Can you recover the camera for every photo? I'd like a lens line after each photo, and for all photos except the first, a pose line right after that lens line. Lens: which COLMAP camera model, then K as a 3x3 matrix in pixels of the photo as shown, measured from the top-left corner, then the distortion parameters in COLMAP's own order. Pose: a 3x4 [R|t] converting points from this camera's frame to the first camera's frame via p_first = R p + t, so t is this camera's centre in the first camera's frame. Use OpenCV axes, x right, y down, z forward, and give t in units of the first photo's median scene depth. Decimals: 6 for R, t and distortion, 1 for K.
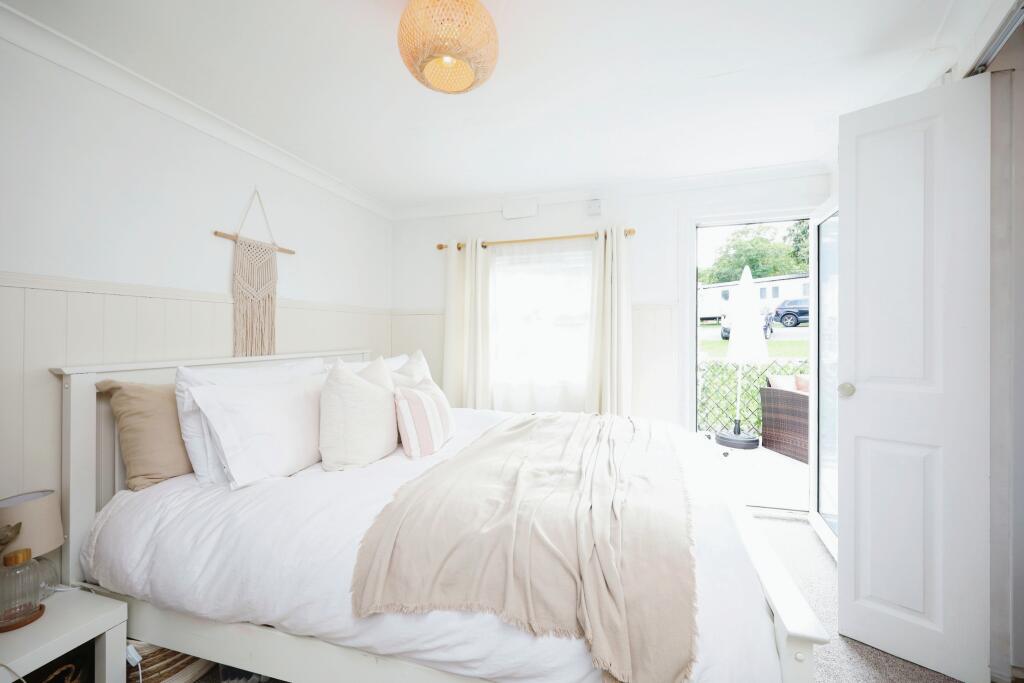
lens RADIAL K [[416.2, 0, 511.8], [0, 416.2, 329.7], [0, 0, 1]] dist [0.000732, 0.000271]
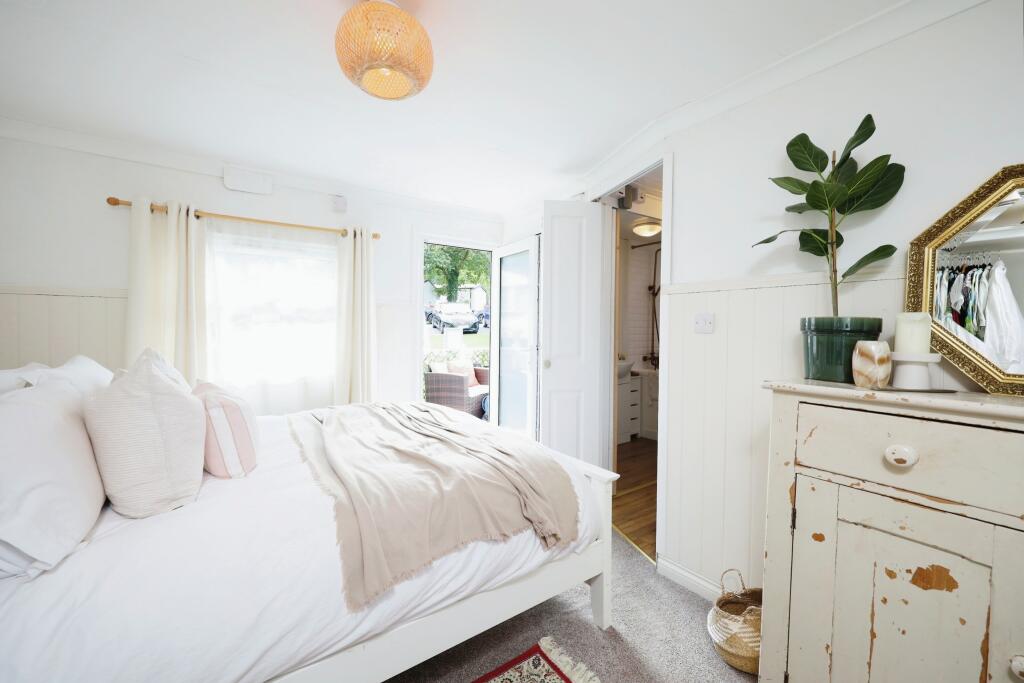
lens RADIAL K [[423.0, 0, 512.5], [0, 423.0, 329.1], [0, 0, 1]] dist [-0.000413, 0.000007]
pose [[0.612191, 0.011439, 0.790627, -0.360944], [-0.020052, 0.999798, 0.001061, 0.001358], [-0.790455, -0.016503, 0.612297, 0.033836]]
